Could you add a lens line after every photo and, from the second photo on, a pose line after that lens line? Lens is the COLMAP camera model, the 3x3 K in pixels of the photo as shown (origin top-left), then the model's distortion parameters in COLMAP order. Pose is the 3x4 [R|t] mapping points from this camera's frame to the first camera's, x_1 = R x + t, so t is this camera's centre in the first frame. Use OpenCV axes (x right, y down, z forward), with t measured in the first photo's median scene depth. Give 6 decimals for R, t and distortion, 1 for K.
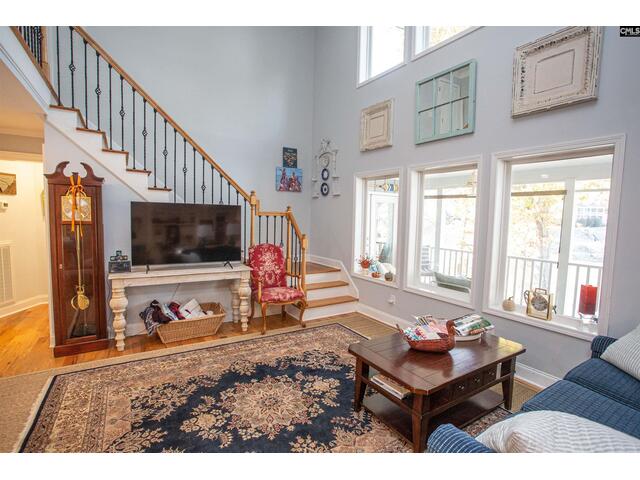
lens RADIAL K [[314.4, 0, 320.0], [0, 314.4, 240.0], [0, 0, 1]] dist [-0.061733, 0.022540]
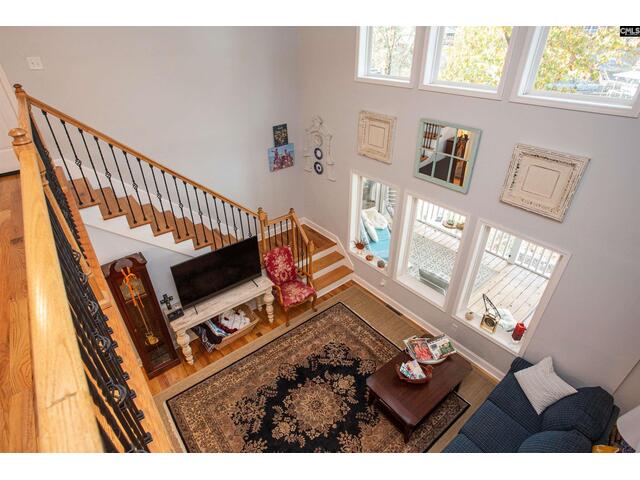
lens RADIAL K [[337.6, 0, 313.4], [0, 337.6, 237.0], [0, 0, 1]] dist [-0.066688, 0.029328]
pose [[0.993638, -0.085844, 0.072898, -0.161807], [0.042292, 0.884336, 0.464931, -0.763183], [-0.104378, -0.458890, 0.882341, -0.099103]]
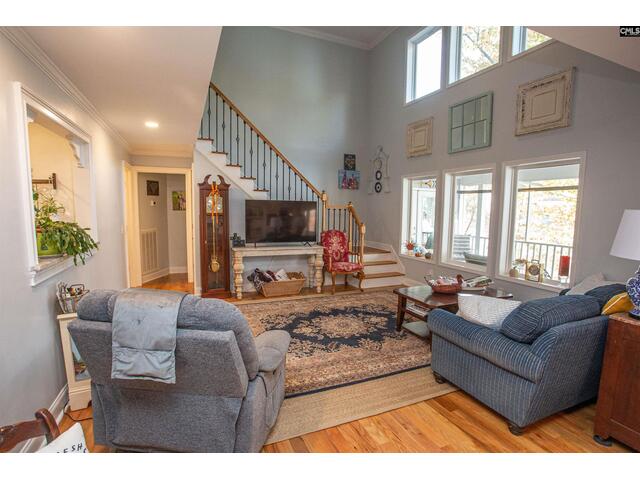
lens RADIAL K [[320.3, 0, 320.0], [0, 320.3, 240.0], [0, 0, 1]] dist [-0.068337, 0.024193]
pose [[0.987181, 0.007010, -0.159449, -0.014398], [-0.004308, 0.999841, 0.017289, 0.040573], [0.159545, -0.016381, 0.987055, -0.453380]]
